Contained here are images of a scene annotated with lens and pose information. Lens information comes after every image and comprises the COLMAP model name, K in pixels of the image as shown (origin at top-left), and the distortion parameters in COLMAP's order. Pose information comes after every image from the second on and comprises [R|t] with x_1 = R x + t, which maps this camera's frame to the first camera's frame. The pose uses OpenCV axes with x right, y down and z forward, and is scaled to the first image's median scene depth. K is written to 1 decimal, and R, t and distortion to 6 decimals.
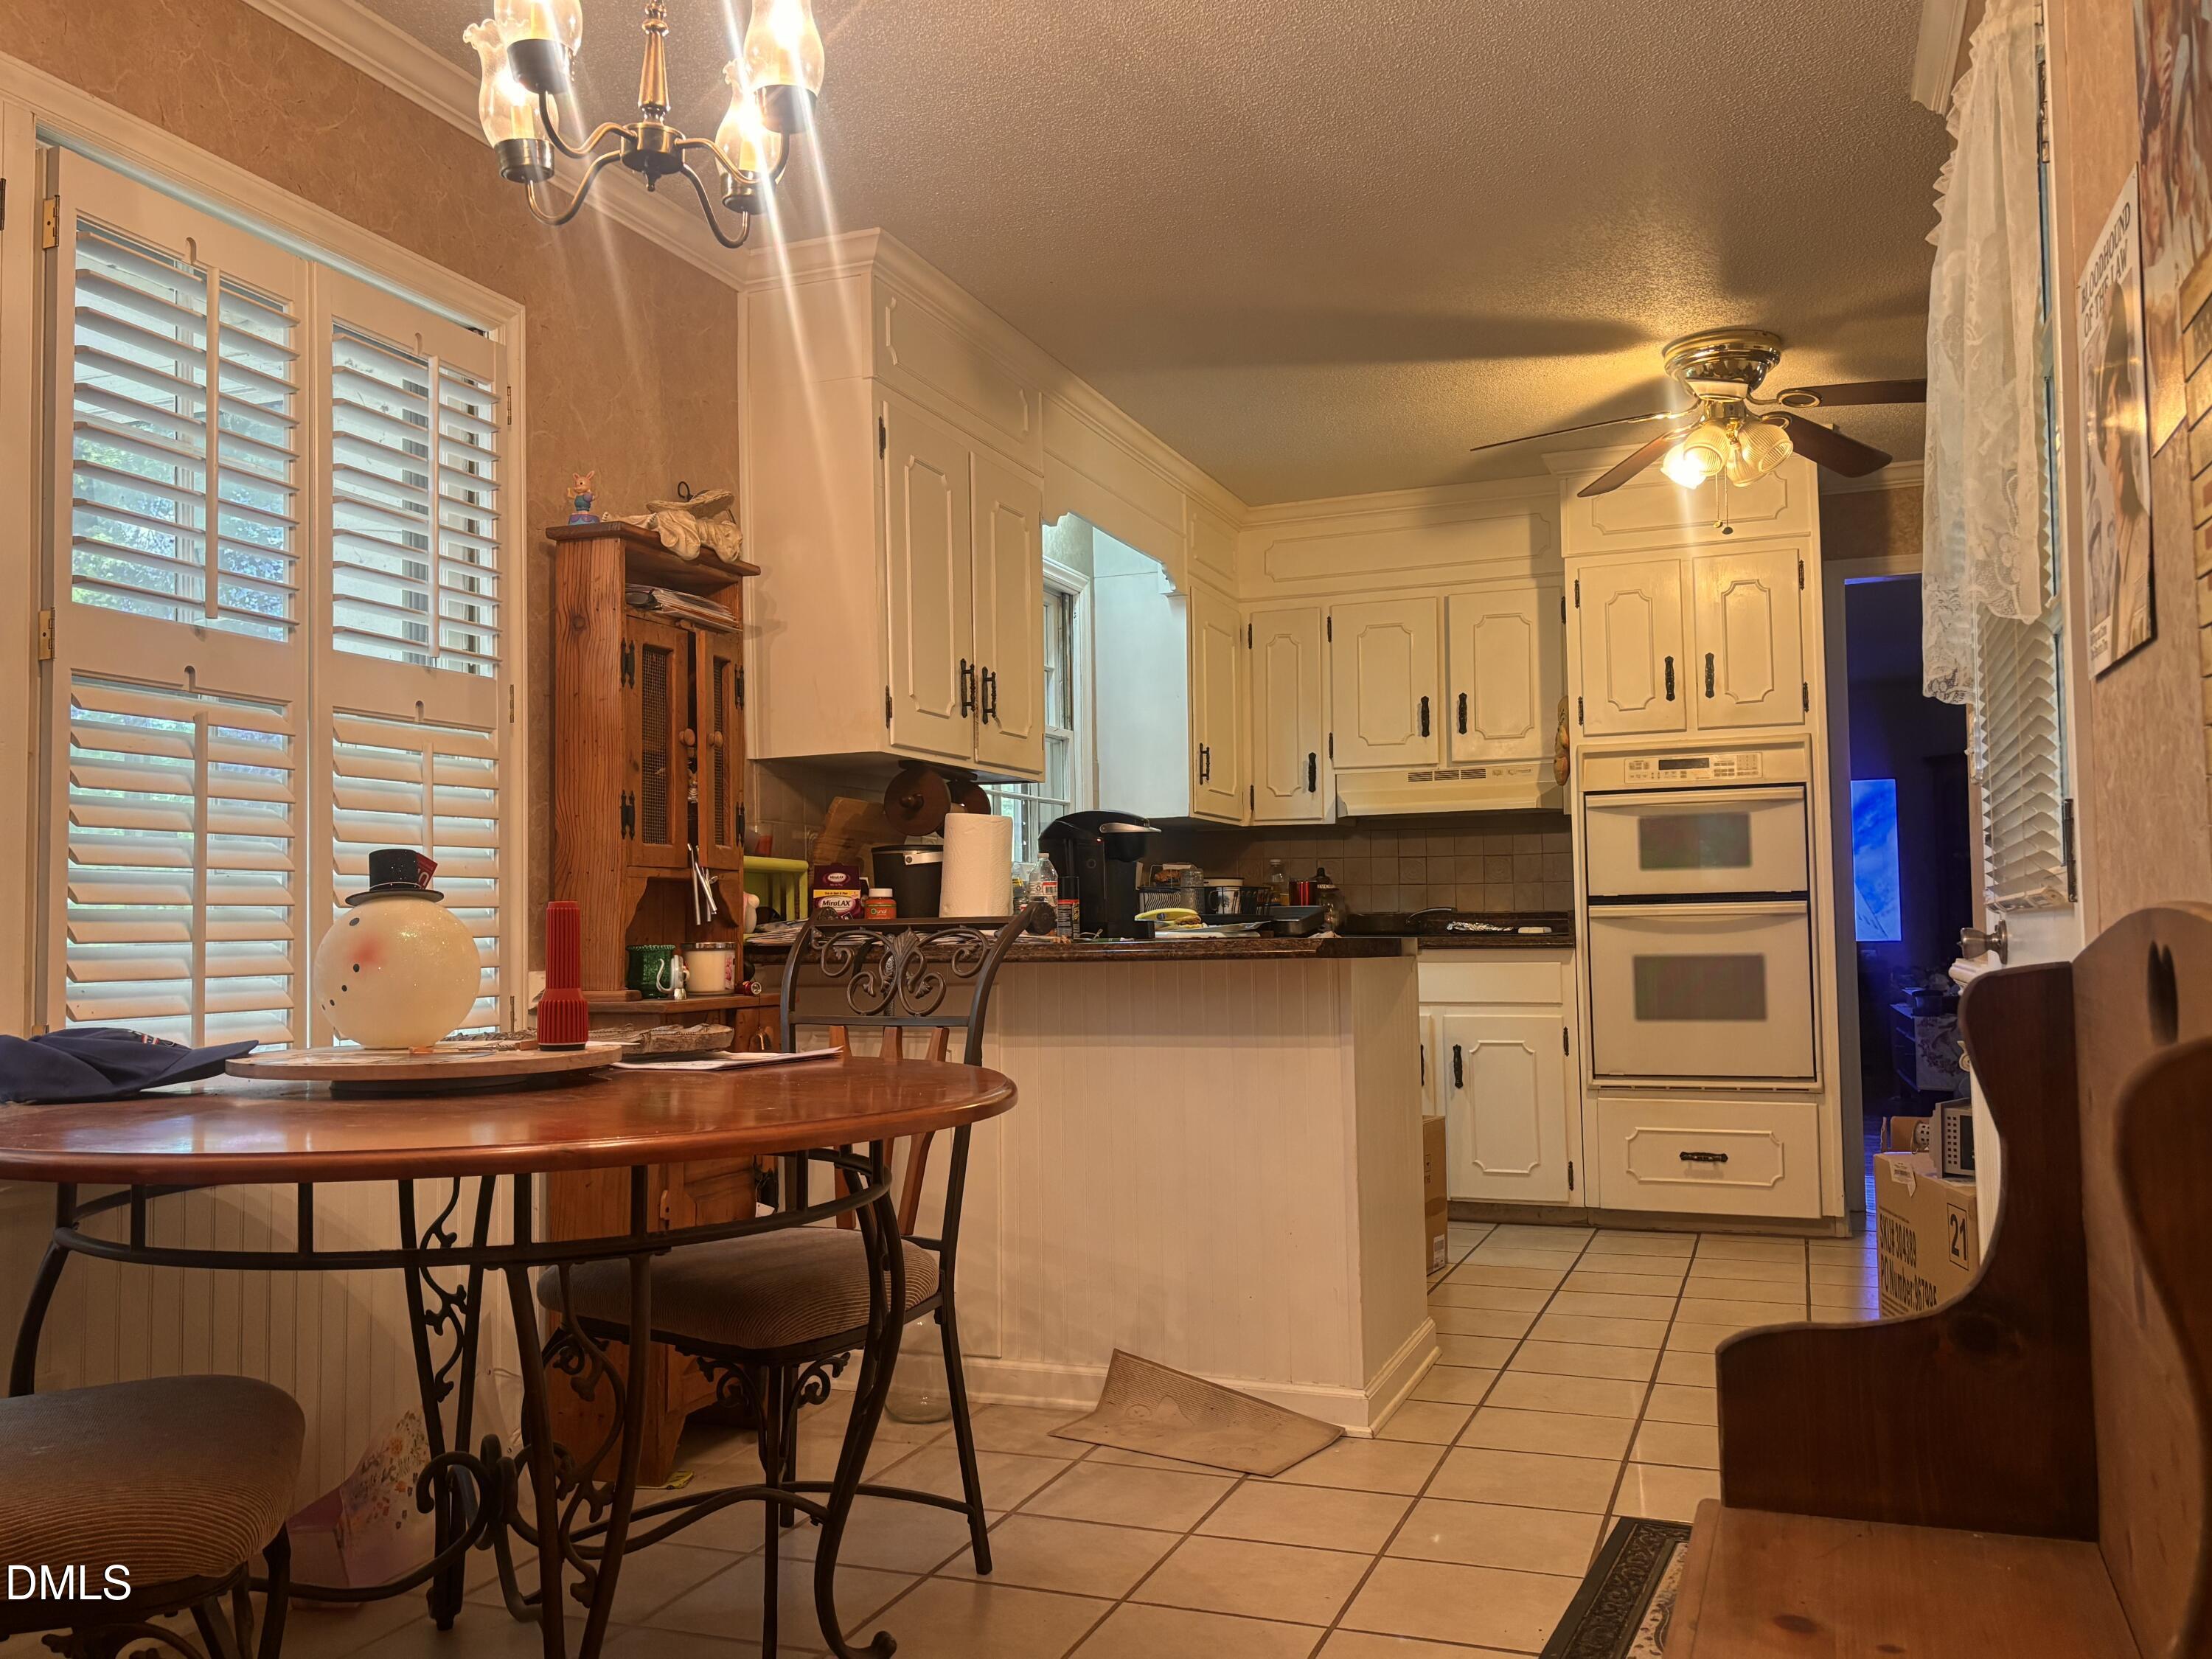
lens RADIAL K [[1823.1, 0, 1101.1], [0, 1823.1, 822.9], [0, 0, 1]] dist [0.048714, -0.005909]
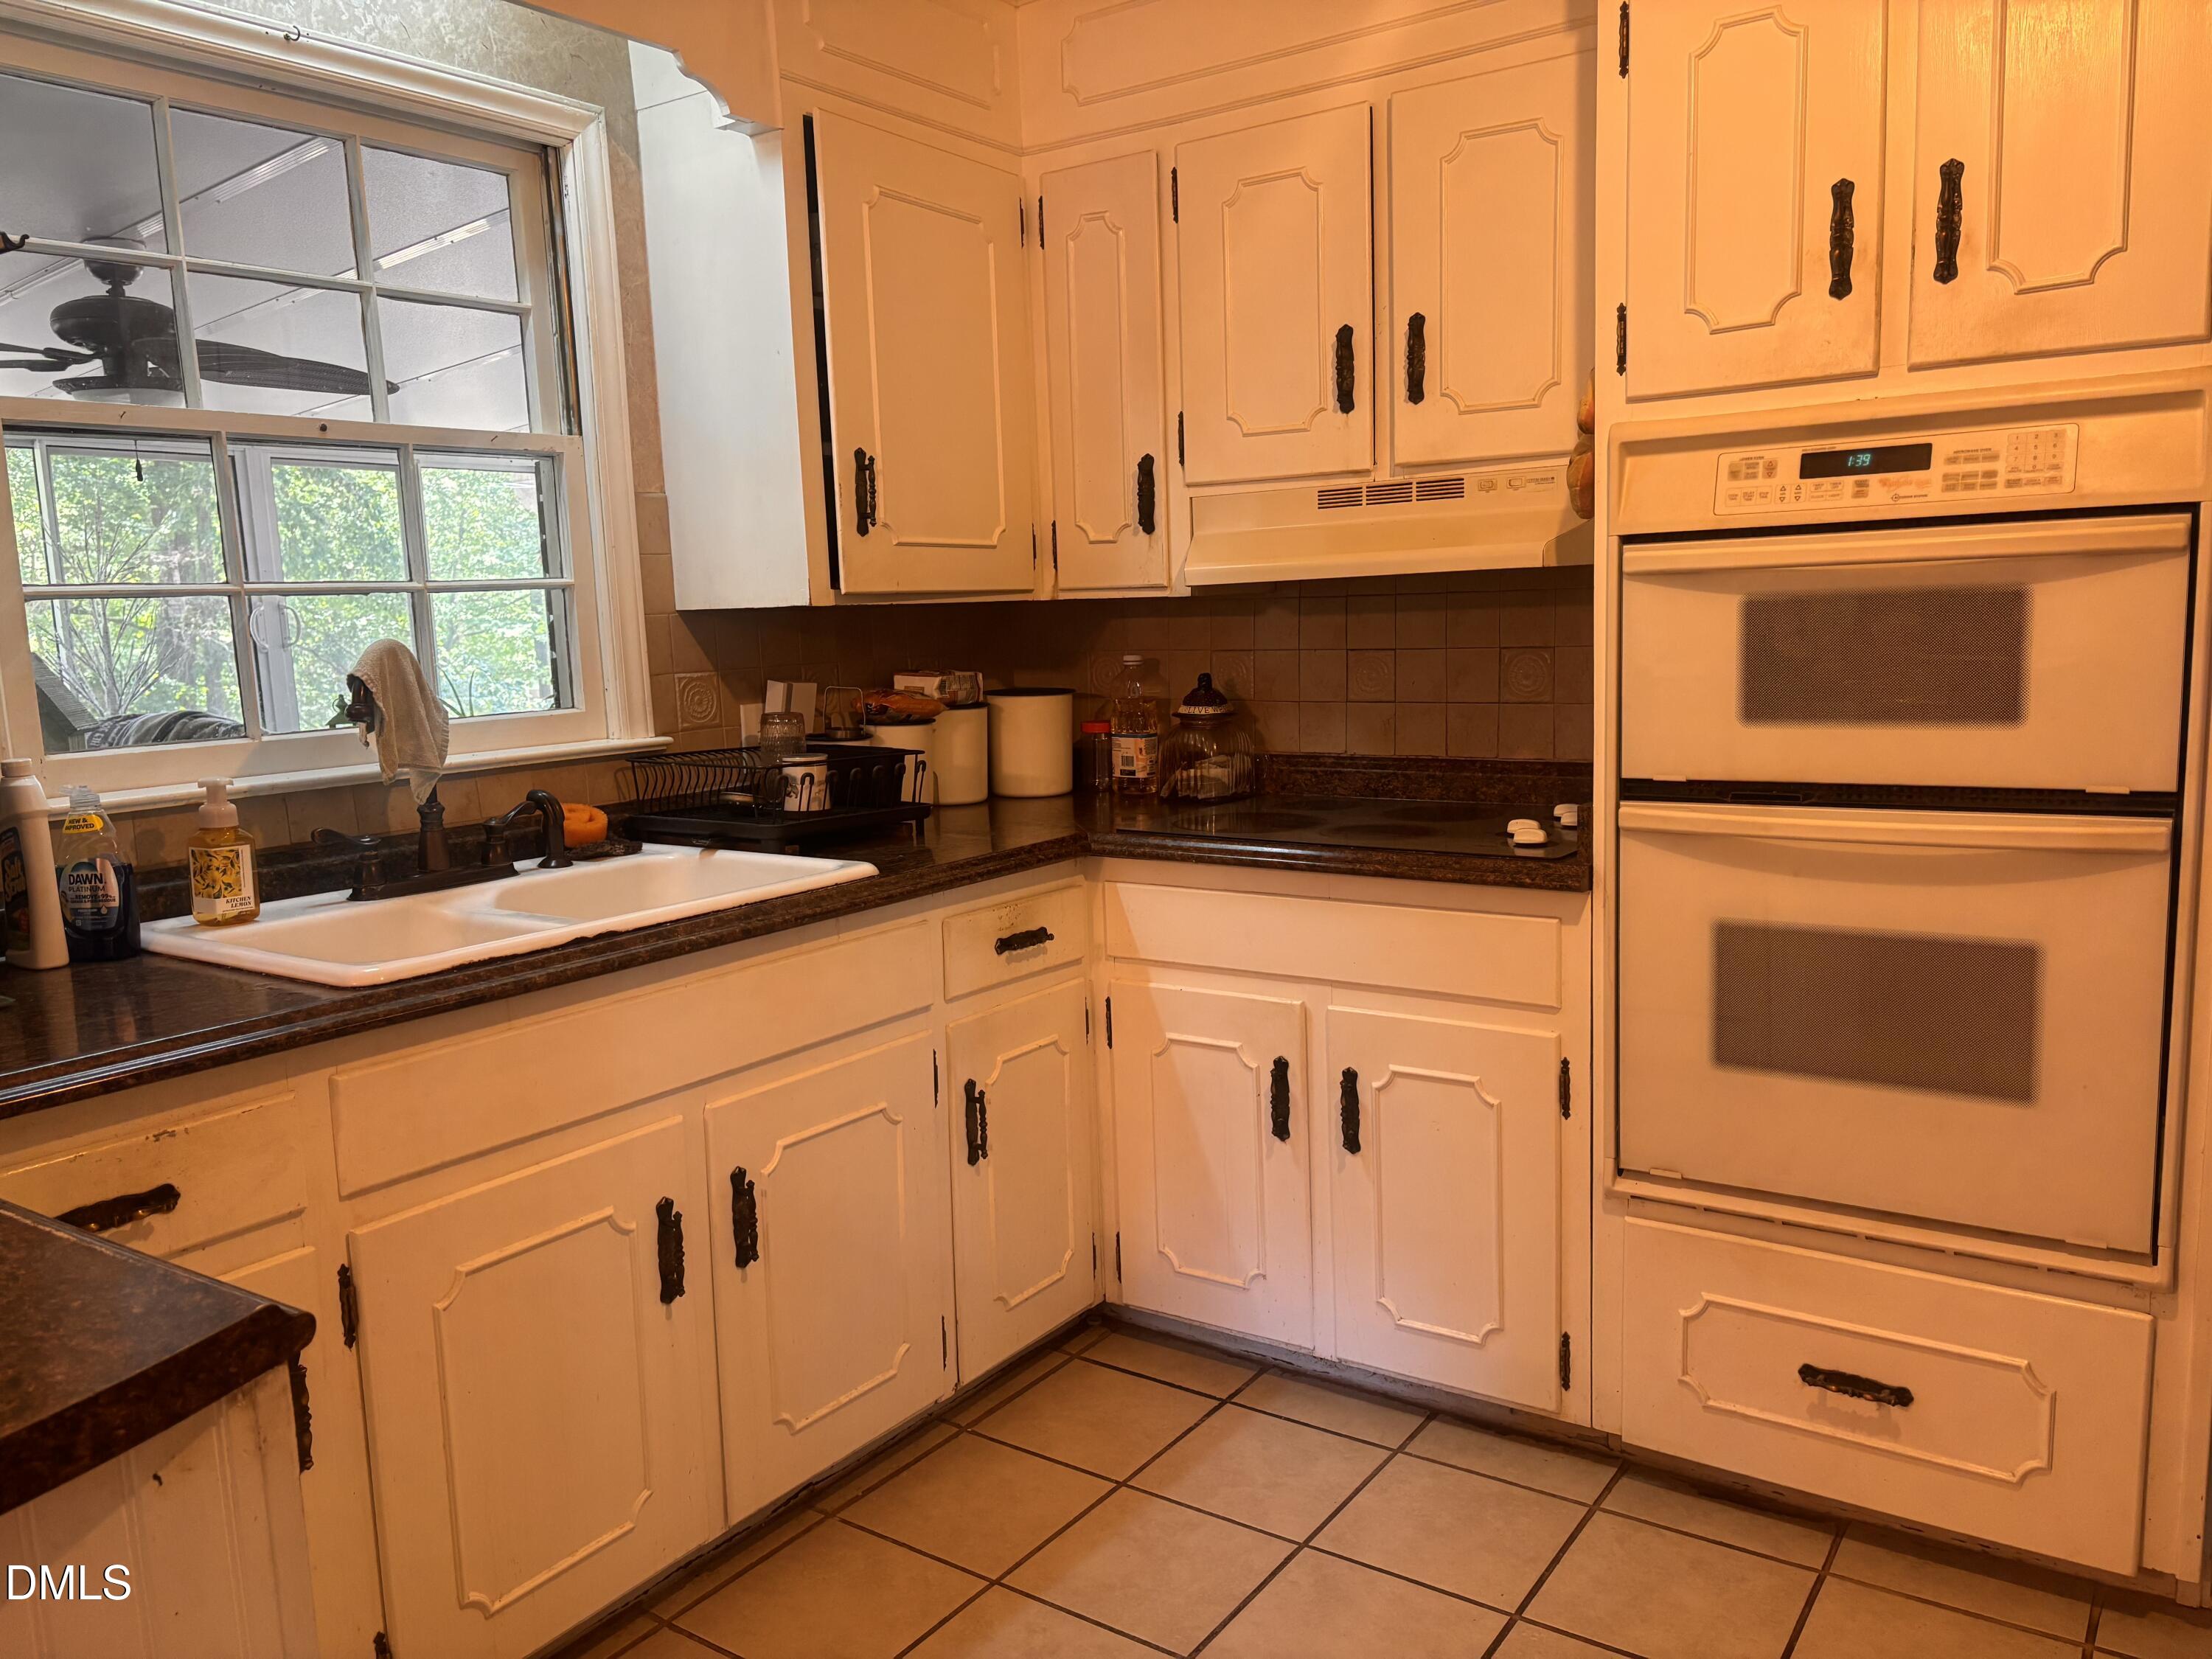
lens RADIAL K [[1665.2, 0, 1116.0], [0, 1665.2, 830.4], [0, 0, 1]] dist [0.036287, -0.018539]
pose [[0.967217, 0.019267, -0.253220, 0.250853], [0.031510, 0.980307, 0.194950, -0.029391], [0.251989, -0.196537, 0.947562, 0.588686]]
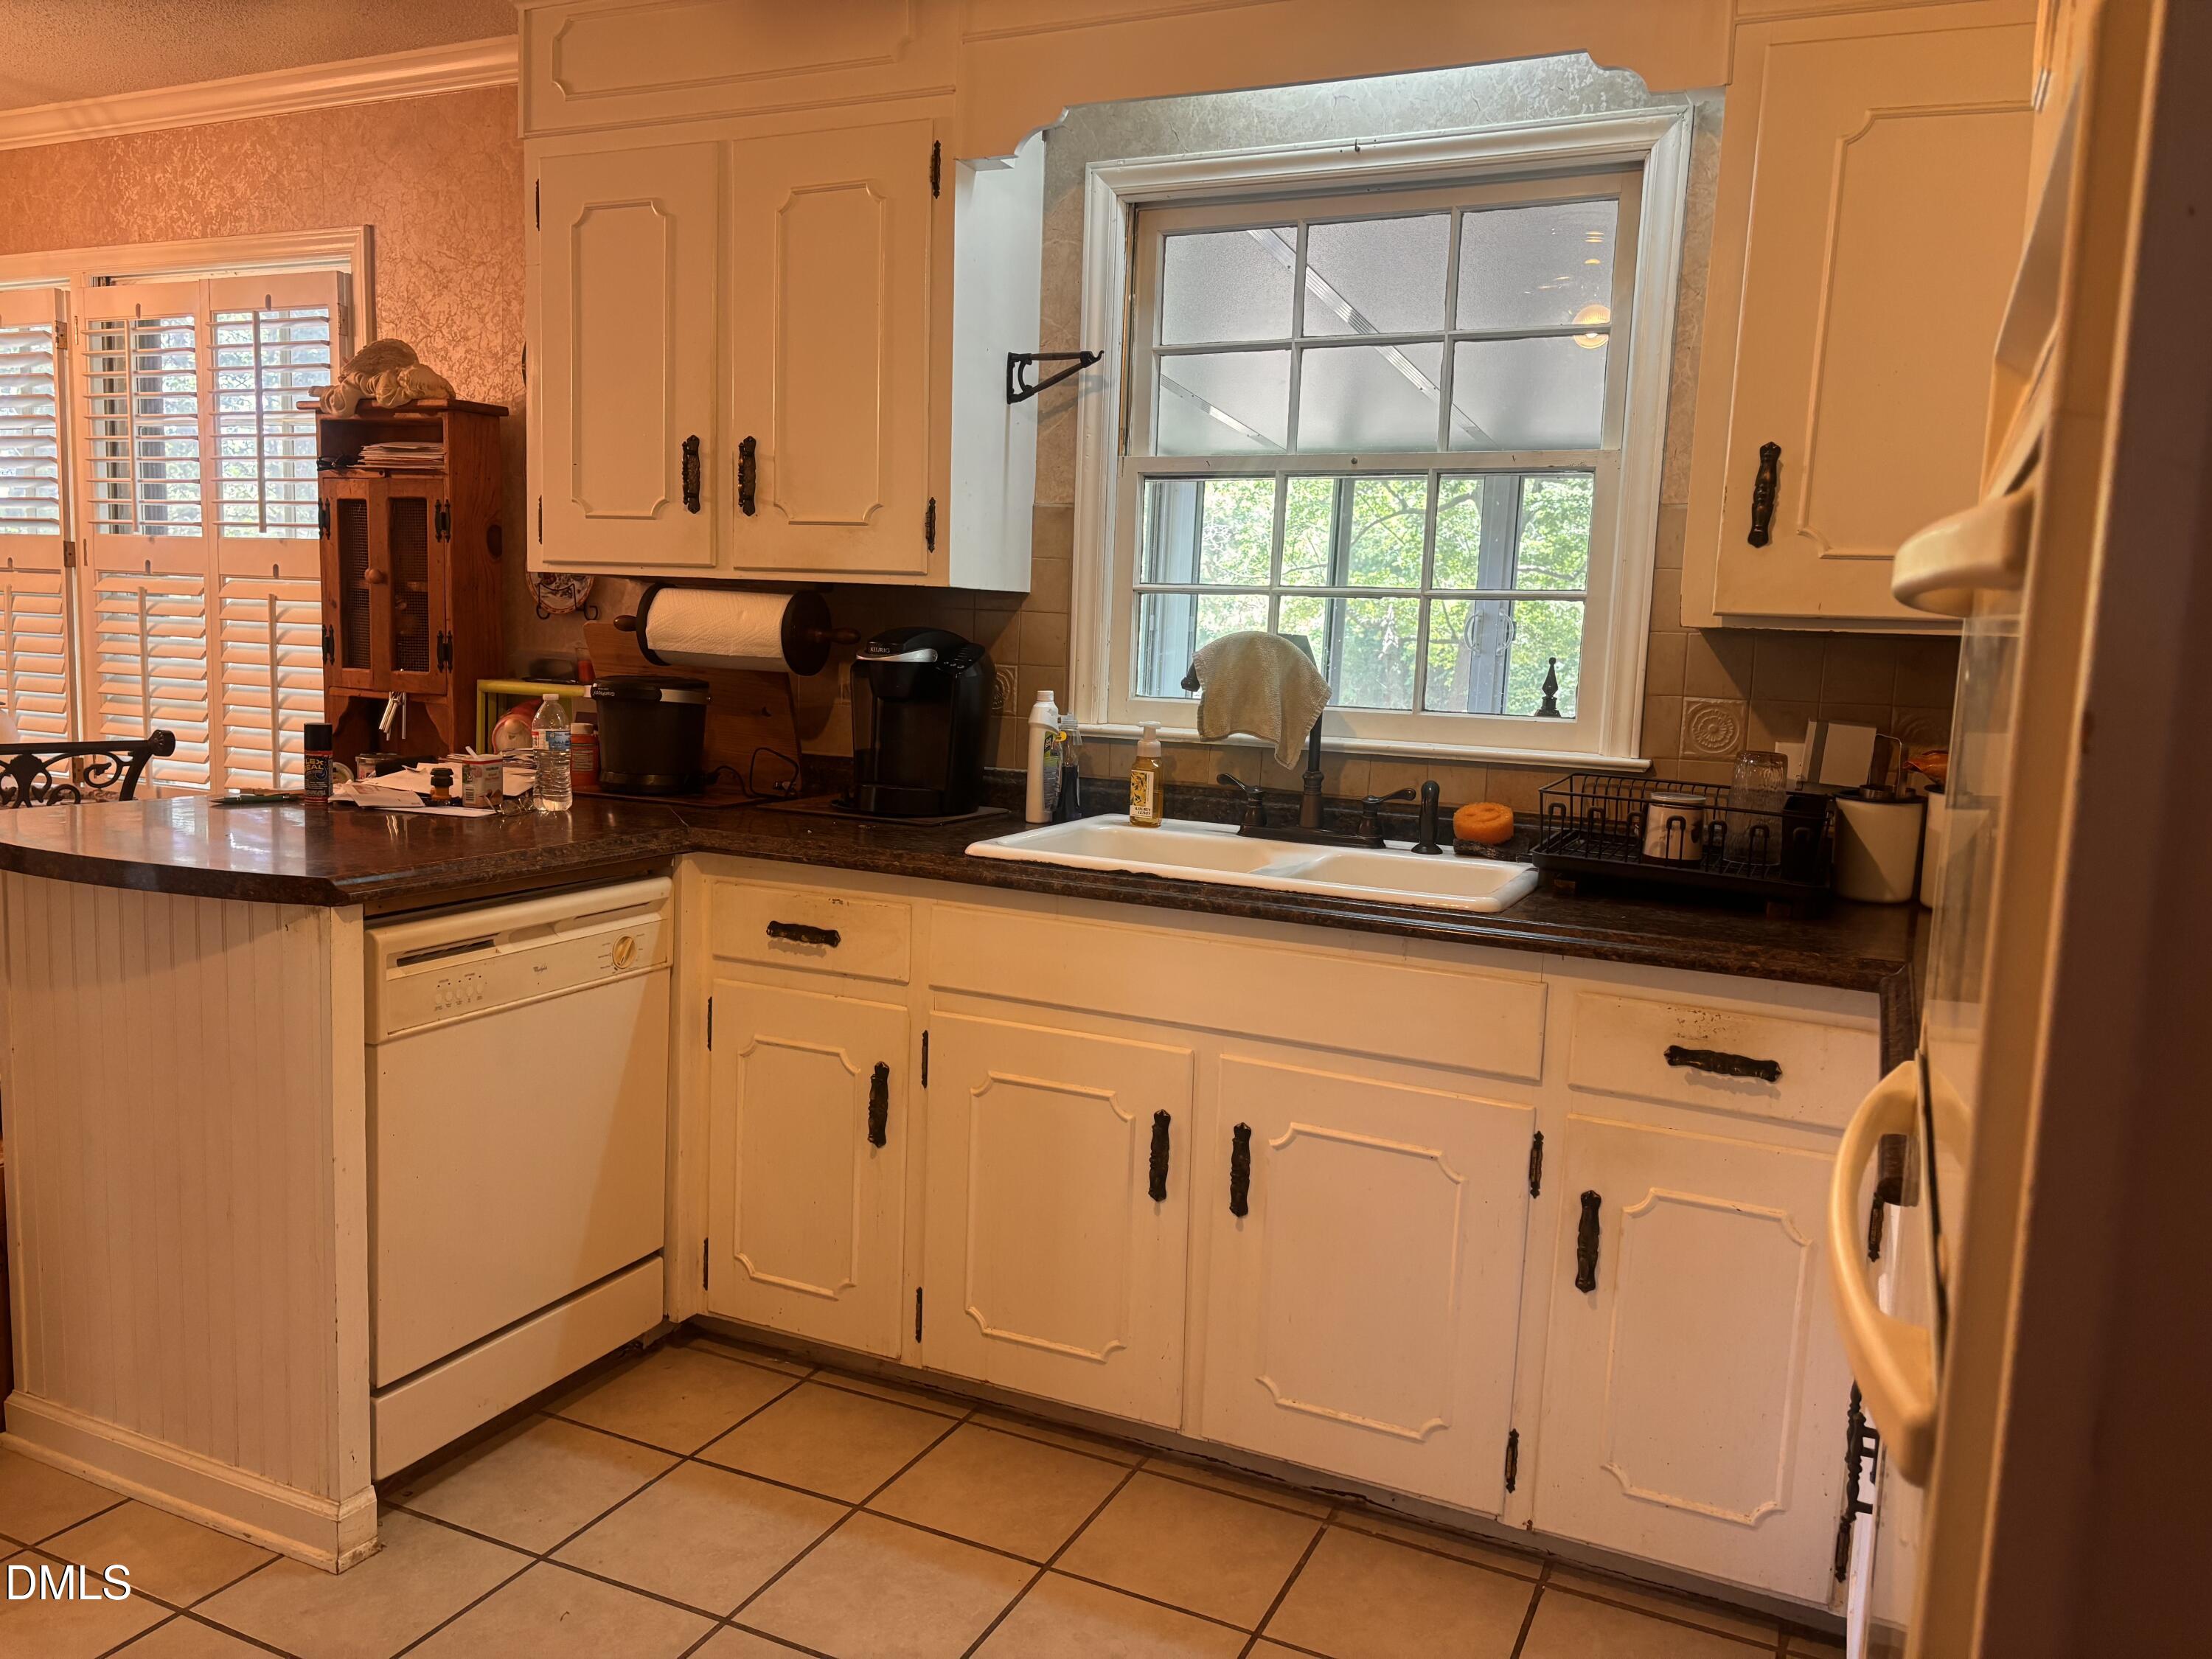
lens RADIAL K [[1665.2, 0, 1106.8], [0, 1665.2, 842.9], [0, 0, 1]] dist [0.036287, -0.018539]
pose [[-0.087062, 0.139858, -0.986337, 0.460388], [0.018247, 0.990154, 0.138788, -0.010858], [0.996036, -0.005915, -0.088757, 0.897050]]
